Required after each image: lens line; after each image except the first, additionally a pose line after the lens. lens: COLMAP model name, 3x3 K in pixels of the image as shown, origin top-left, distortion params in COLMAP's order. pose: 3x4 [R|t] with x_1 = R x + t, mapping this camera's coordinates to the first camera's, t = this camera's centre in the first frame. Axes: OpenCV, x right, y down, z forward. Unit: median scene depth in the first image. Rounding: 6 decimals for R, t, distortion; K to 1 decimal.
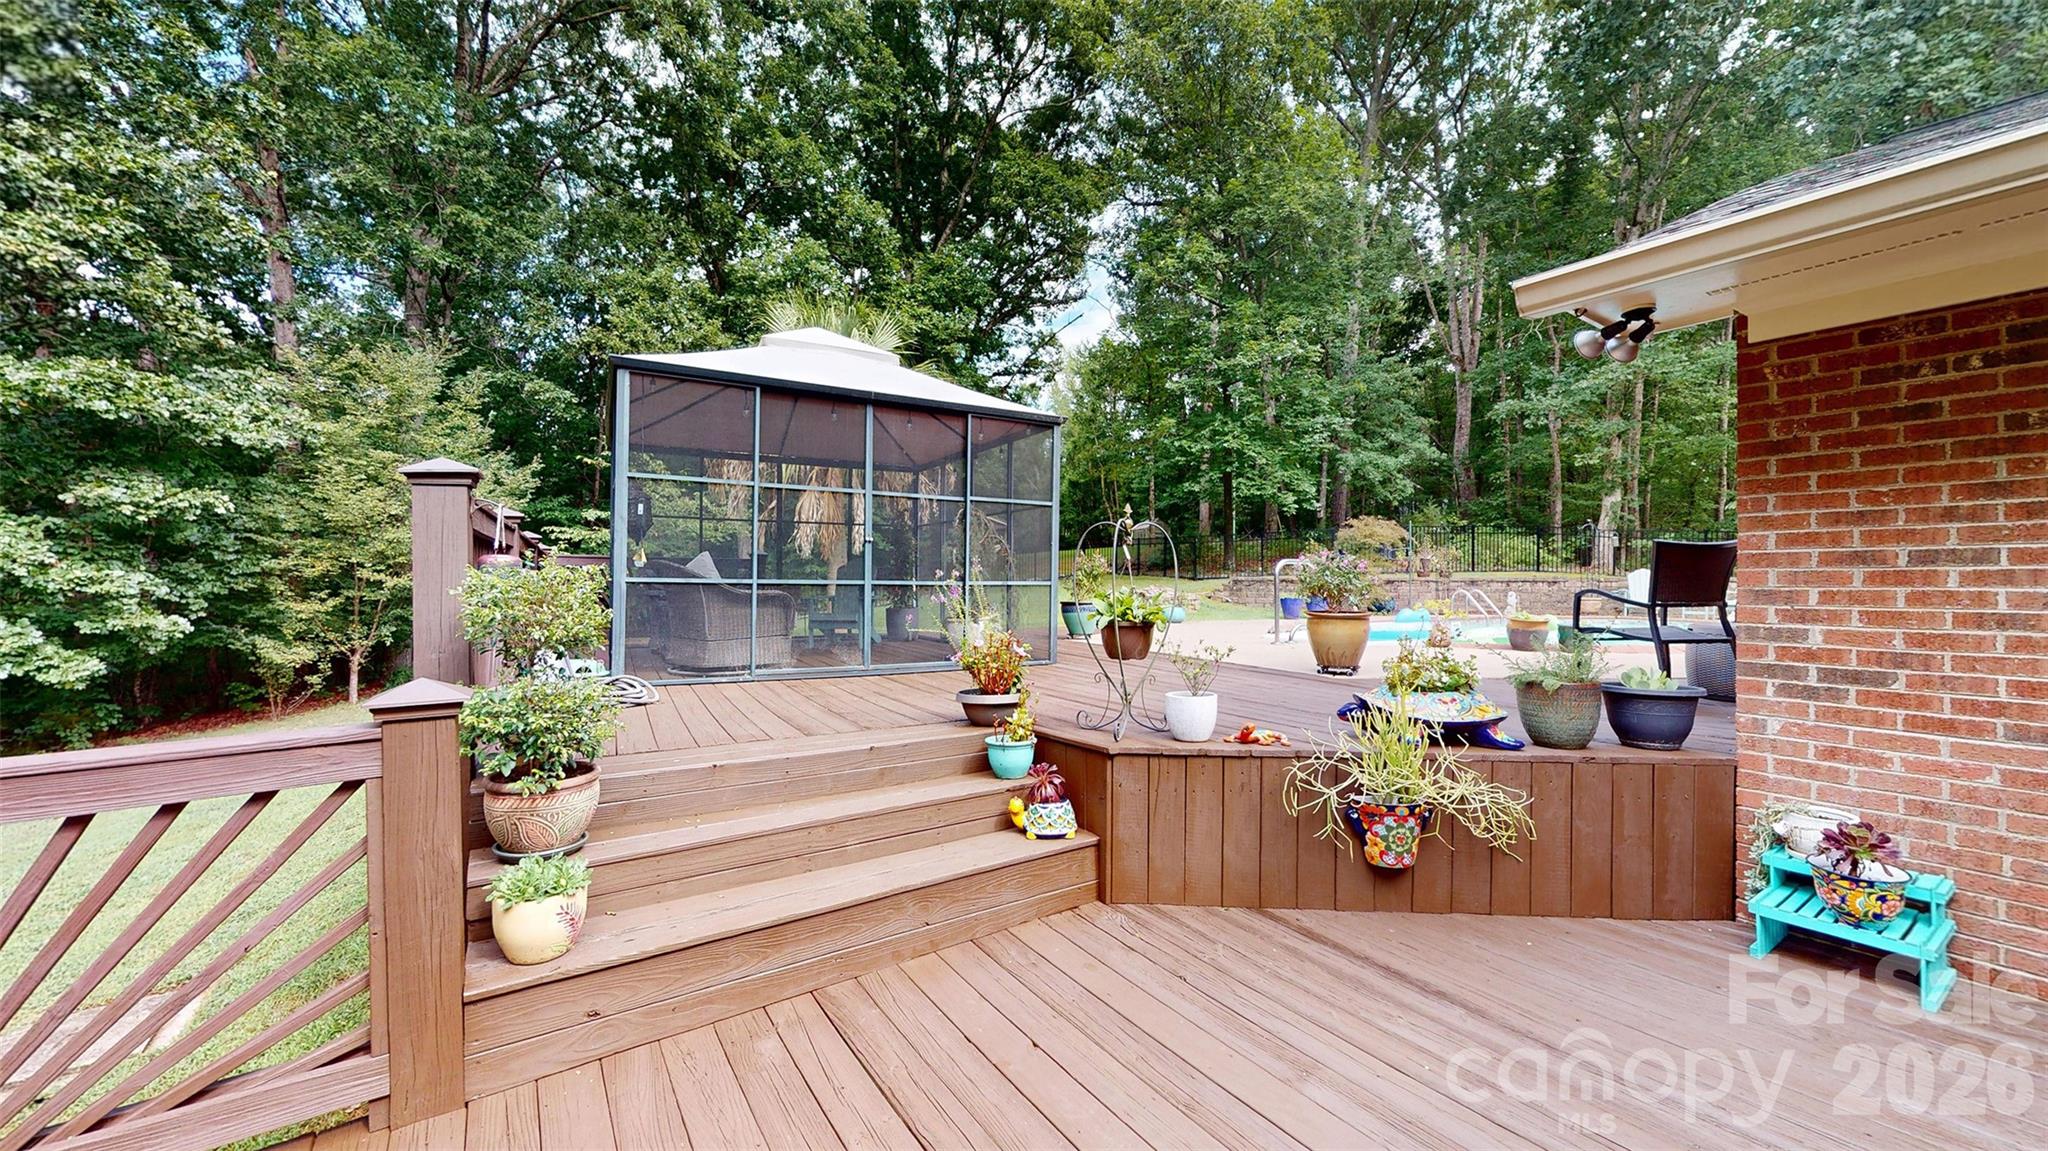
lens RADIAL K [[774.5, 0, 1024.0], [0, 774.5, 575.5], [0, 0, 1]] dist [0.010401, 0.000030]
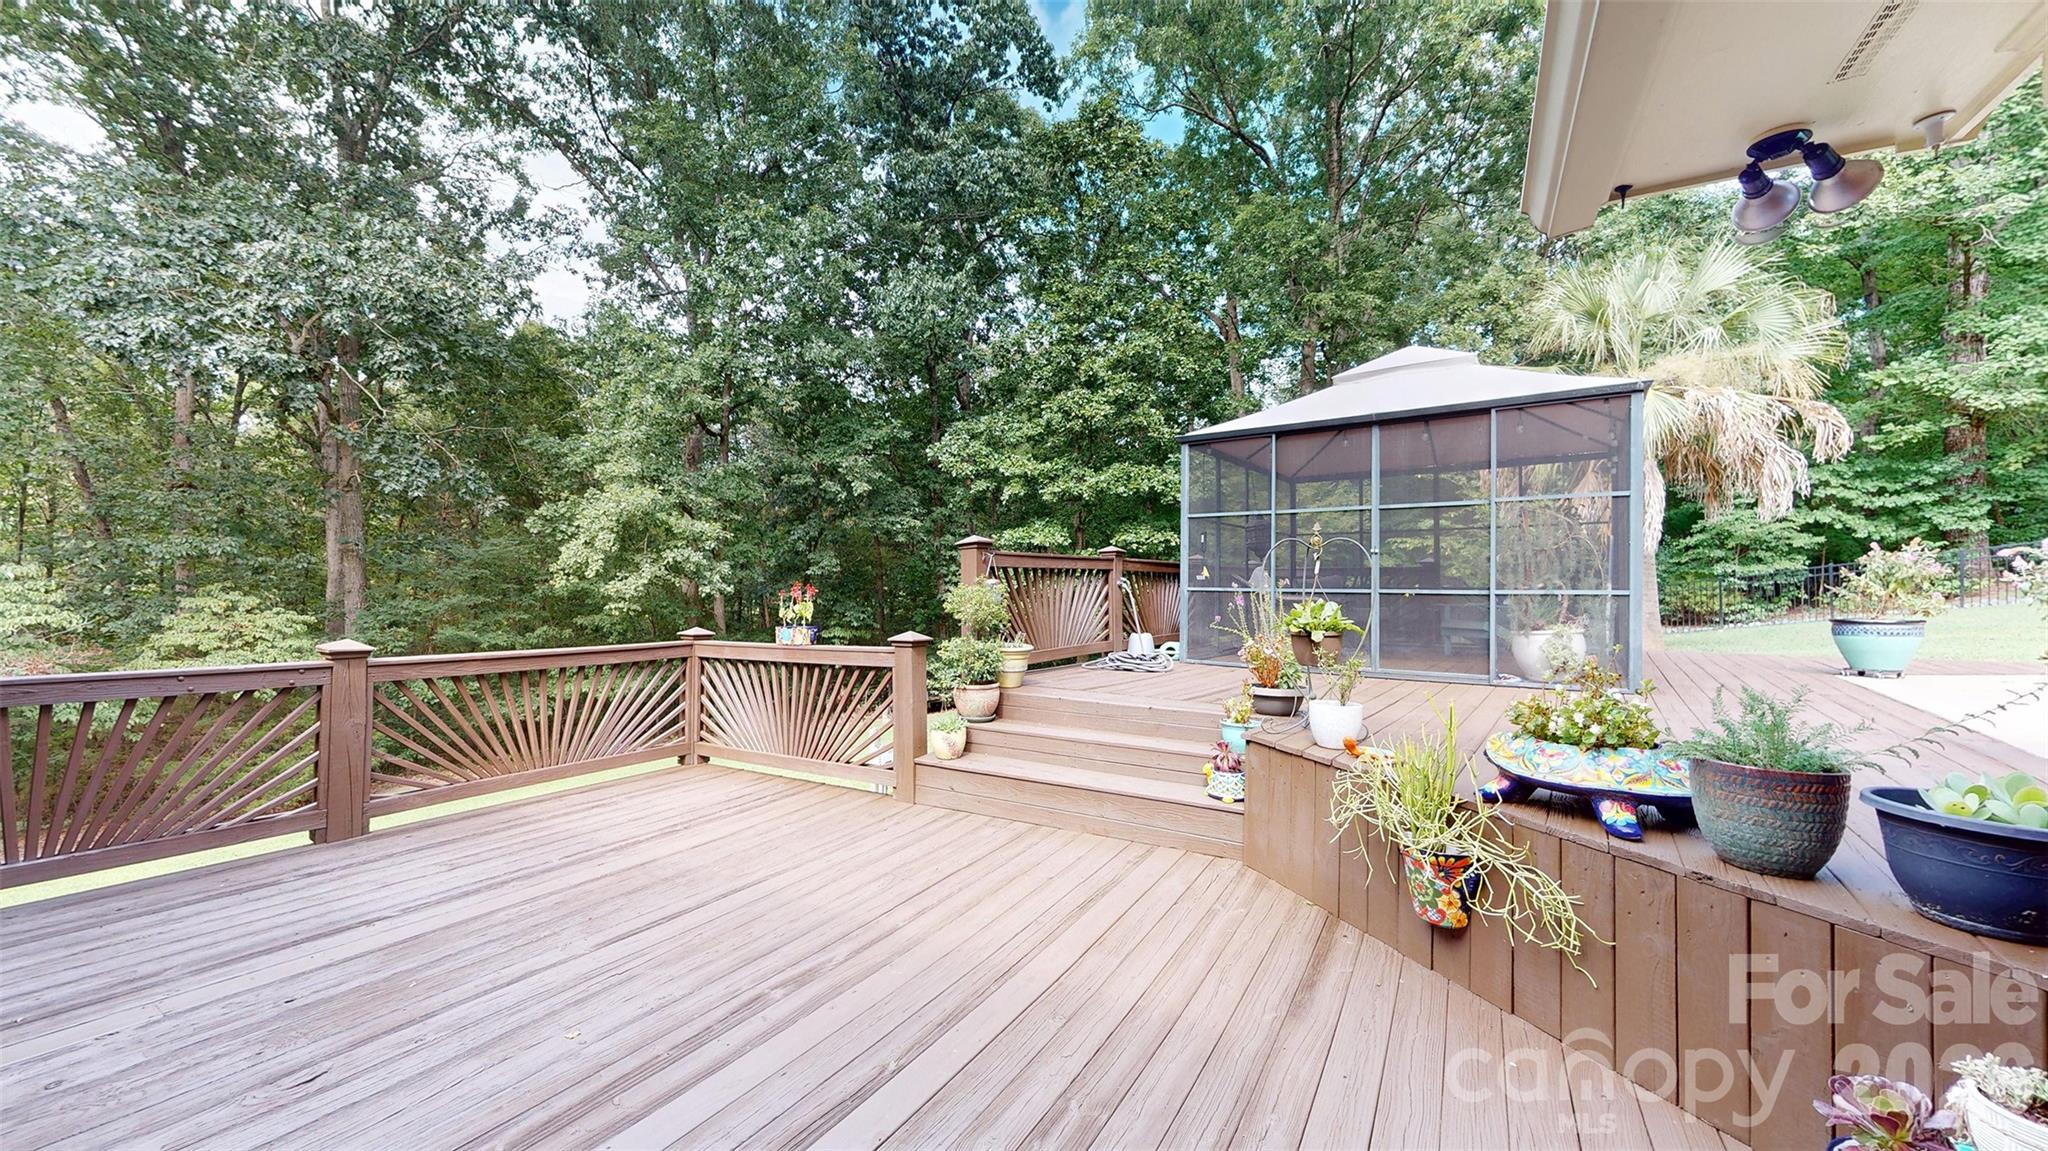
lens RADIAL K [[734.6, 0, 993.3], [0, 734.6, 574.9], [0, 0, 1]] dist [0.002131, 0.000126]
pose [[0.391262, -0.013619, -0.920179, 1.029540], [0.010814, 0.999890, -0.010200, -0.017718], [0.920216, -0.005960, 0.391366, 0.208407]]
